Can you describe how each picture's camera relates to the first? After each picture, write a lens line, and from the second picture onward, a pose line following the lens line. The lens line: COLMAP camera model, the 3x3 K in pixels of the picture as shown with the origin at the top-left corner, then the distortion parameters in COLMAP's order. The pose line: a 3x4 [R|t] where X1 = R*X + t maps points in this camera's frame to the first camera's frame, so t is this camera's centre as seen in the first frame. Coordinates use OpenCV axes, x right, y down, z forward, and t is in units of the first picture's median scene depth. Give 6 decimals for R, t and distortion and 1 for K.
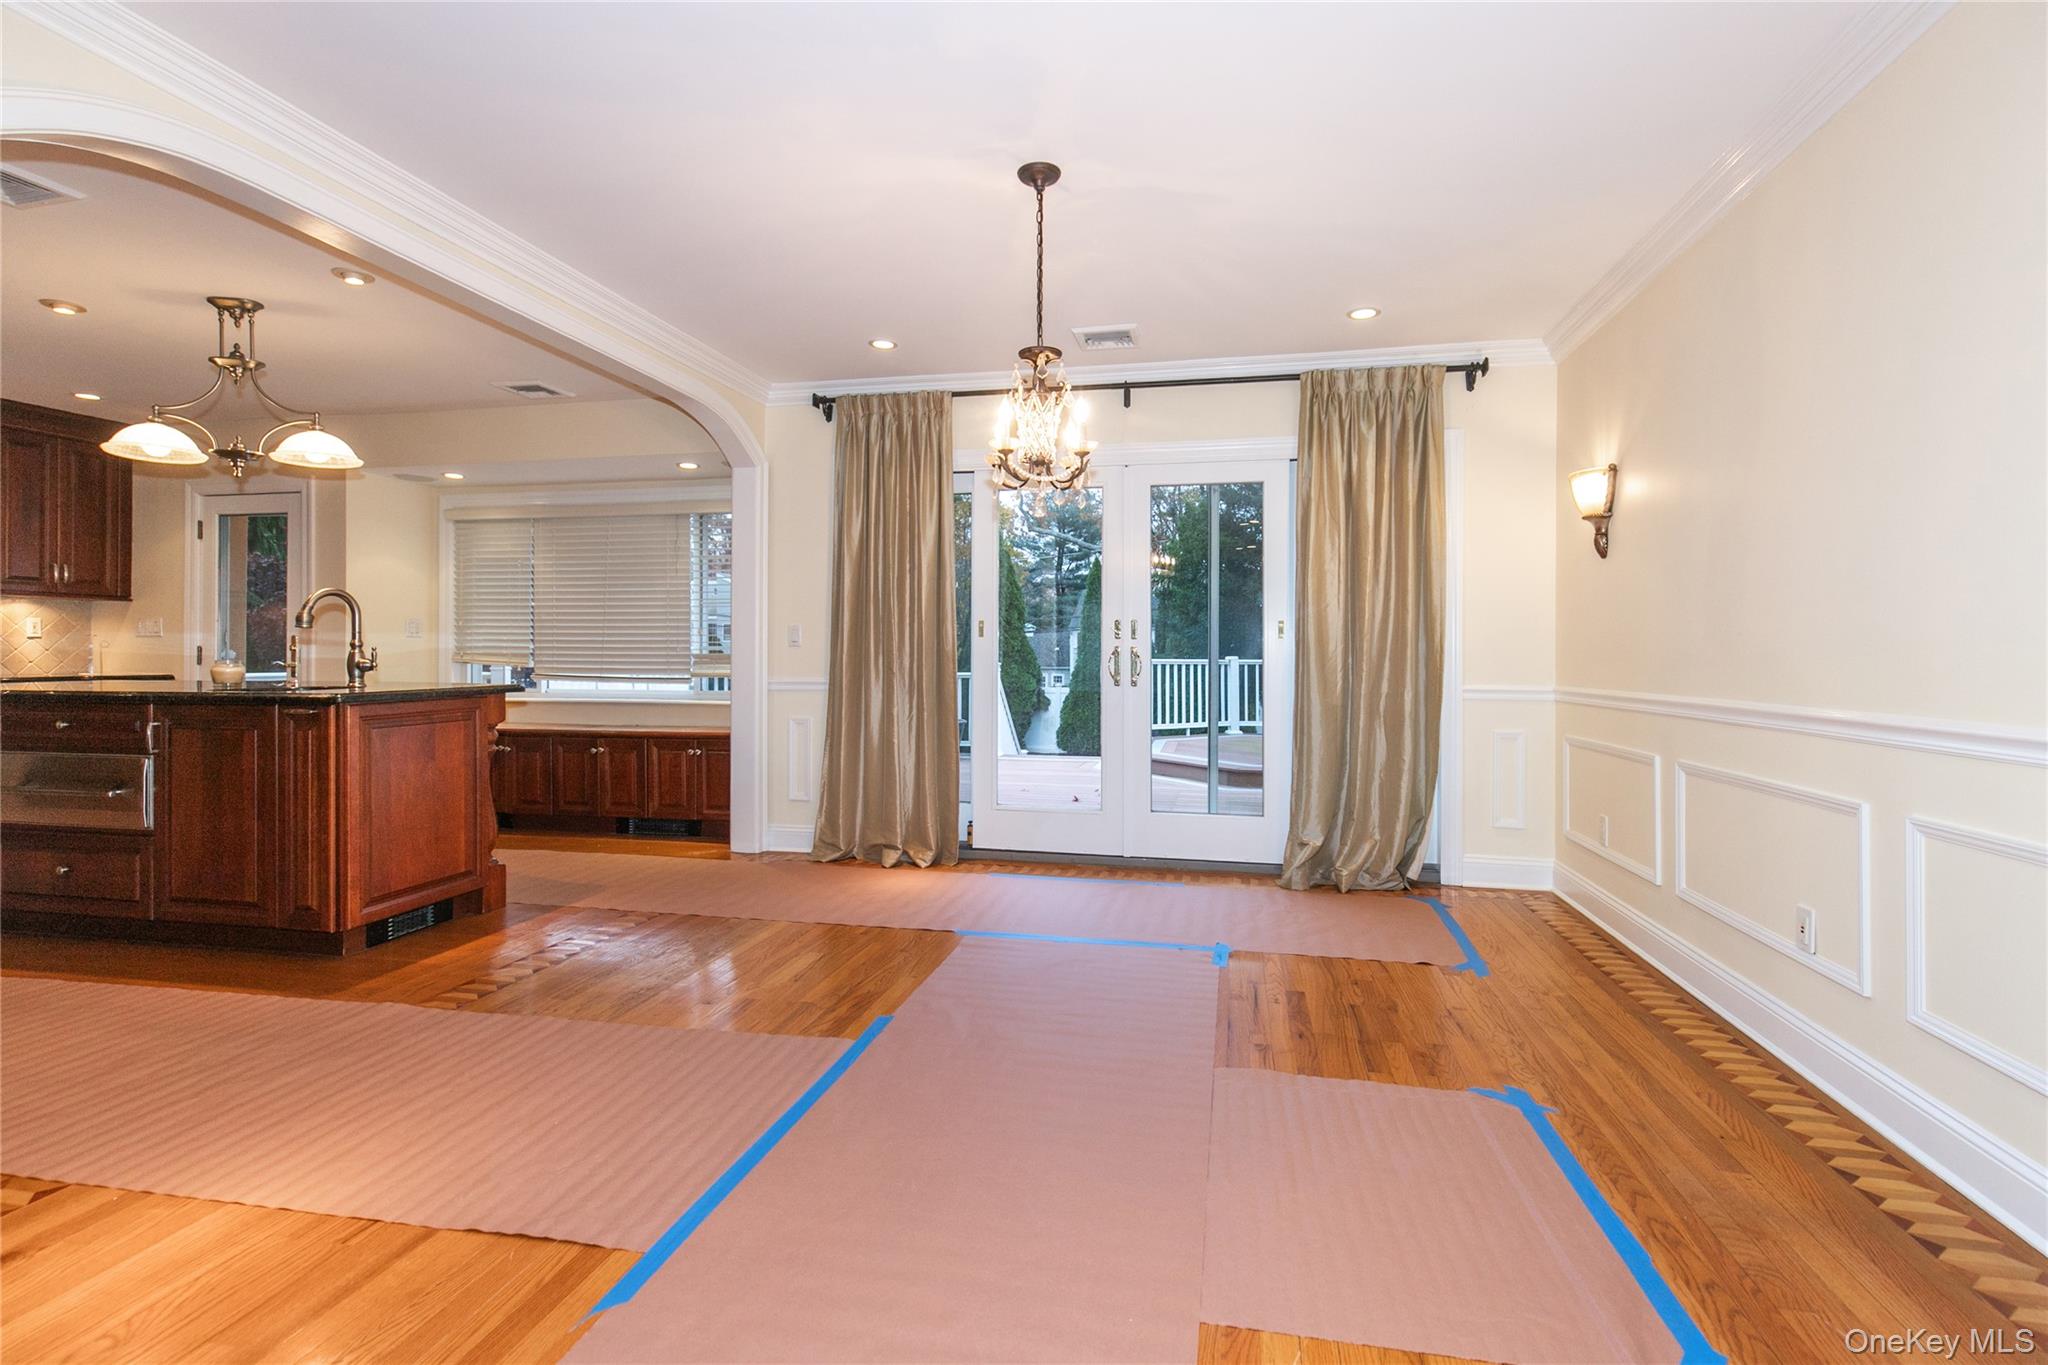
lens RADIAL K [[944.6, 0, 1034.2], [0, 944.6, 650.6], [0, 0, 1]] dist [0.001343, 0.000187]
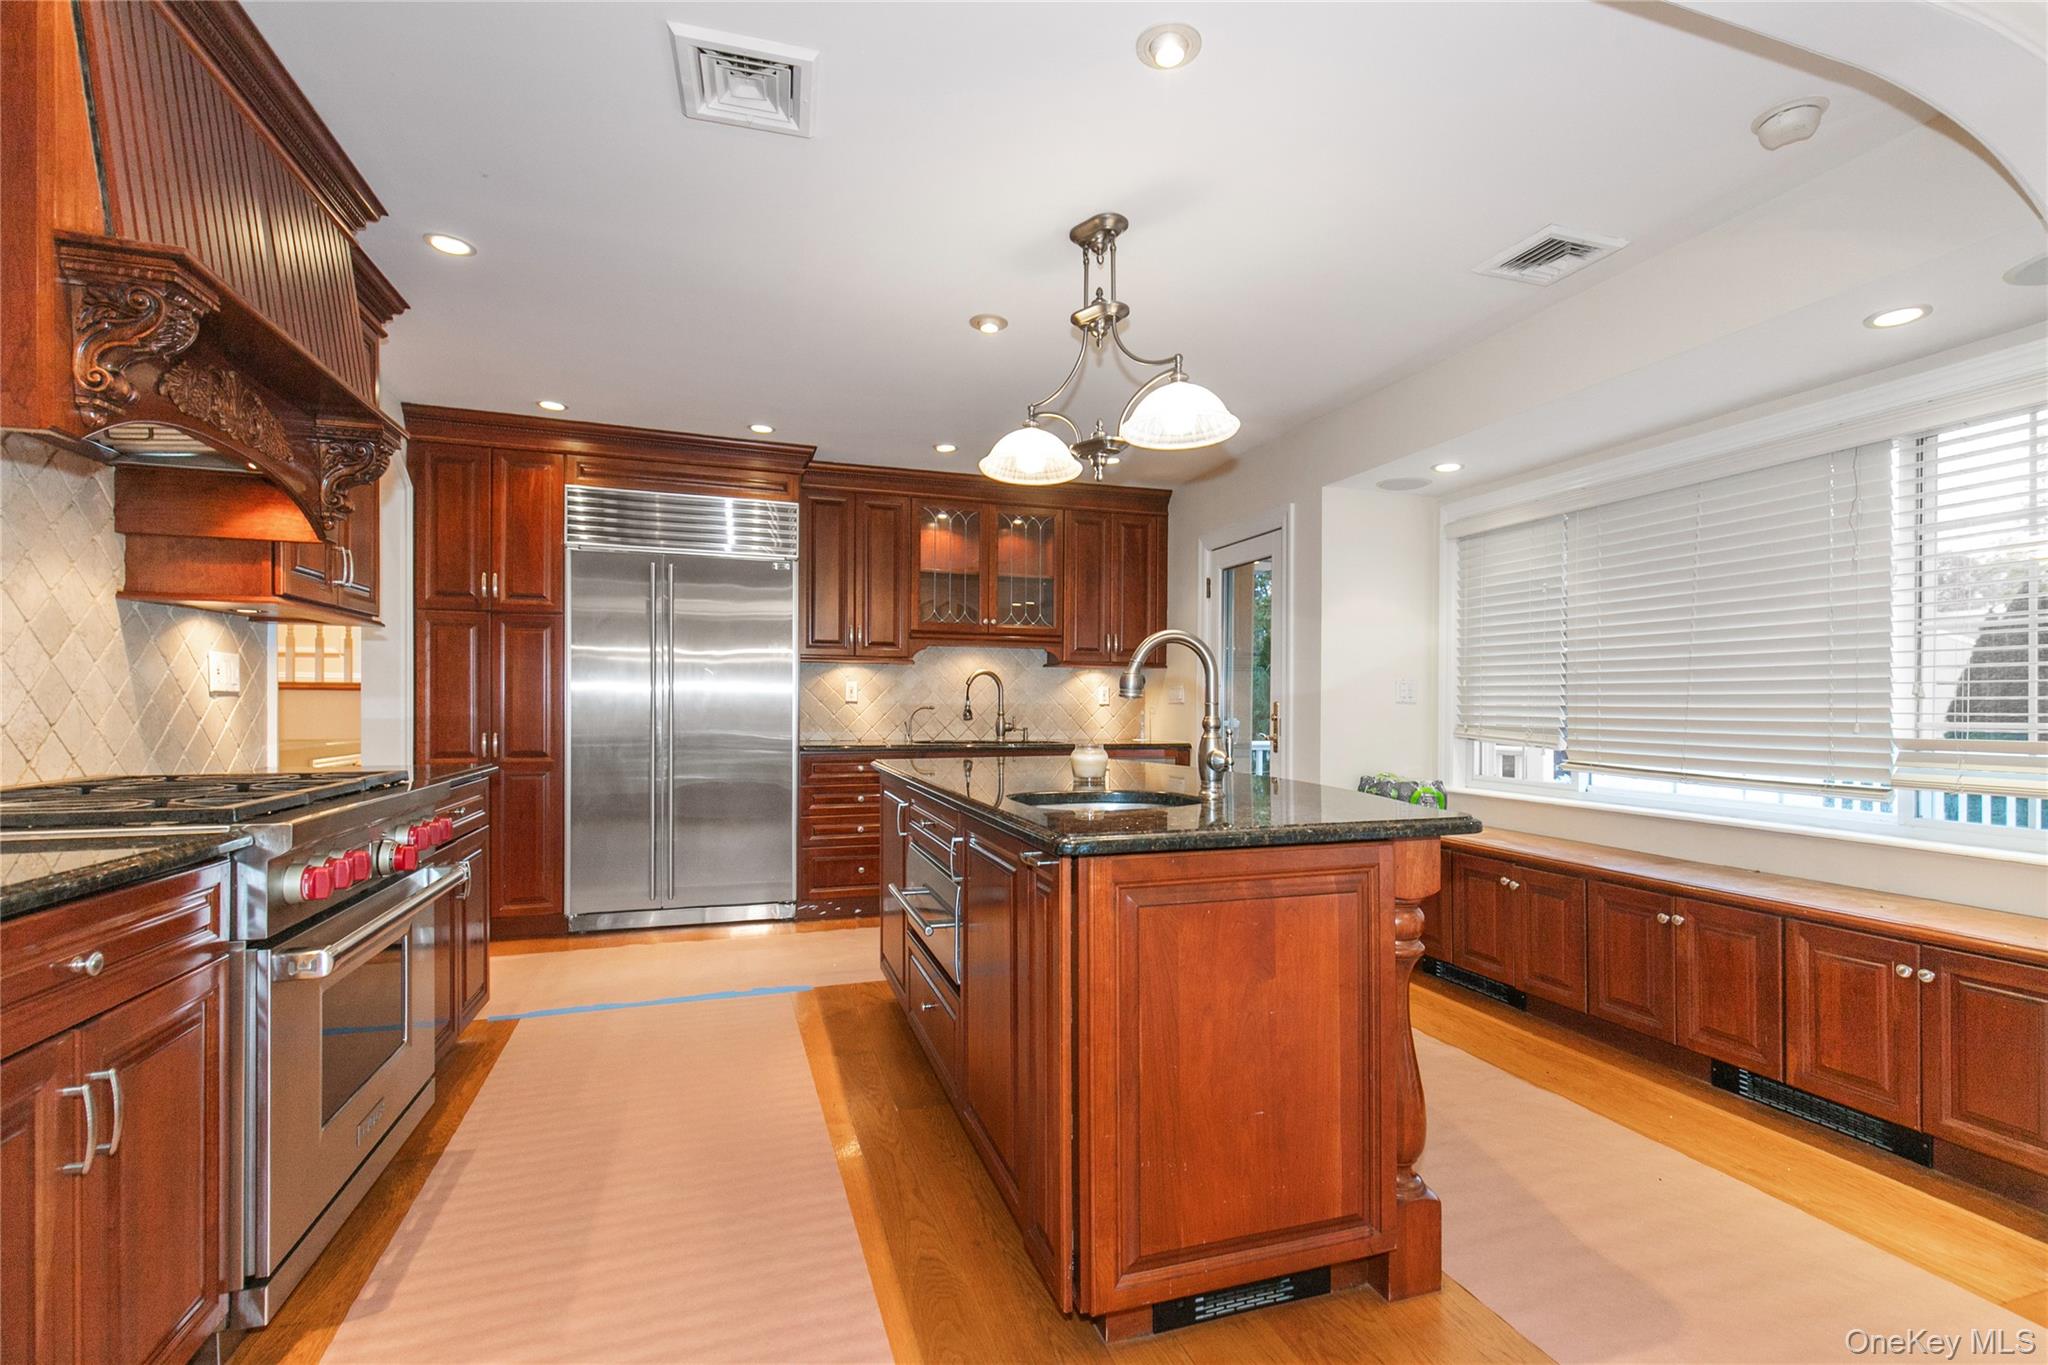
lens RADIAL K [[932.0, 0, 1050.6], [0, 932.0, 713.0], [0, 0, 1]] dist [0.000081, -0.000623]
pose [[0.509511, 0.006690, -0.860438, -0.215364], [-0.001932, 0.999976, 0.006631, -0.013575], [0.860462, -0.001717, 0.509512, 0.490420]]
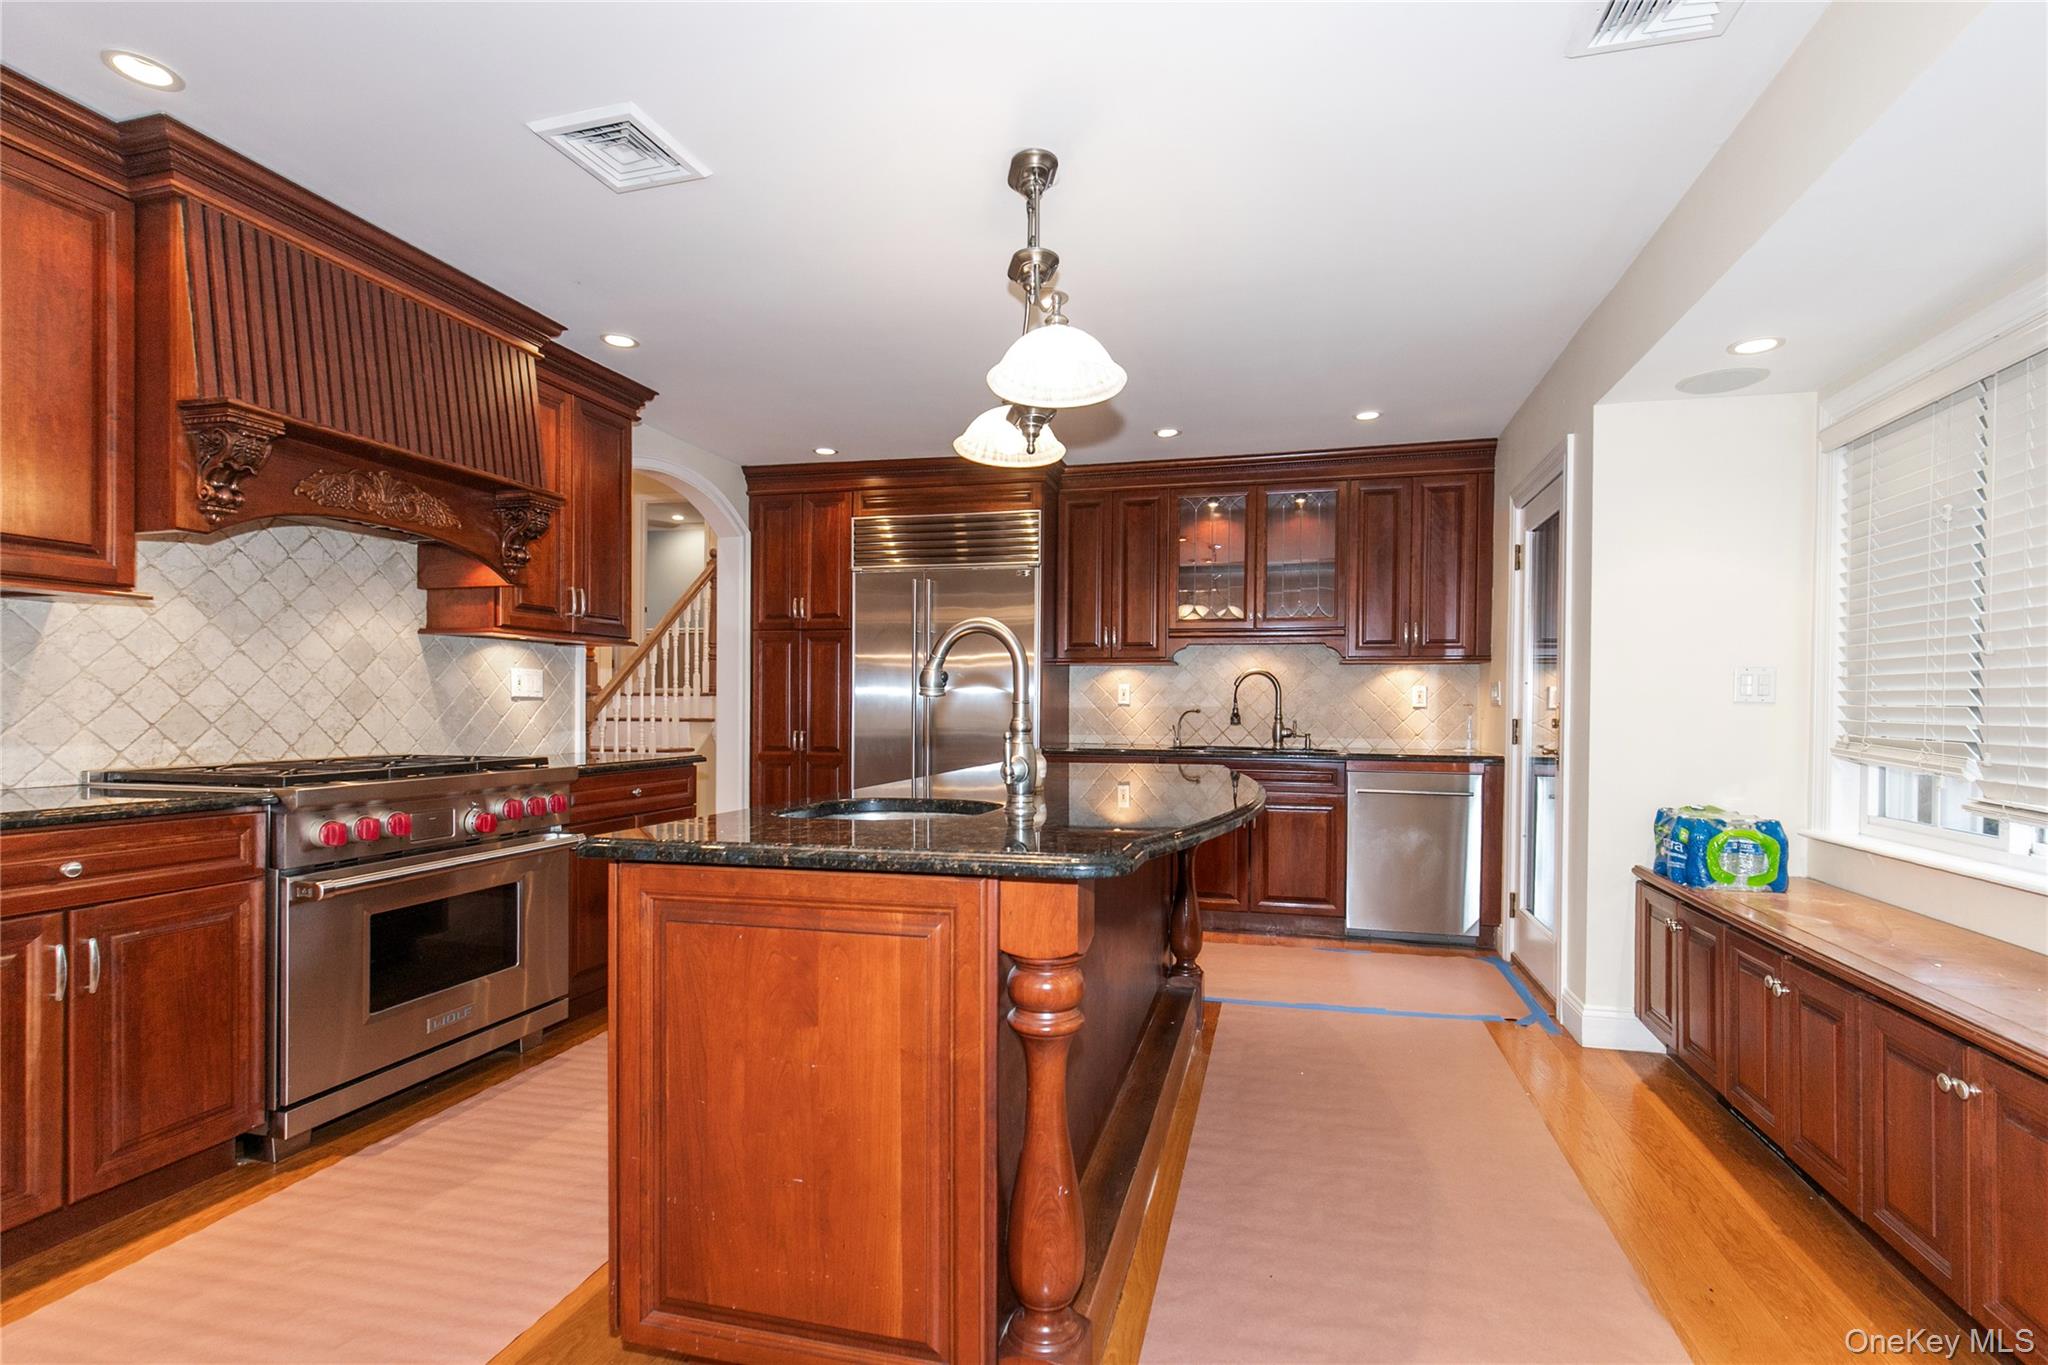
lens RADIAL K [[948.5, 0, 1054.1], [0, 948.5, 717.7], [0, 0, 1]] dist [0.000940, -0.000131]
pose [[-0.037238, 0.007710, -0.999277, -0.177097], [-0.002455, 0.999967, 0.007807, -0.012066], [0.999303, 0.002744, -0.037218, 0.817531]]
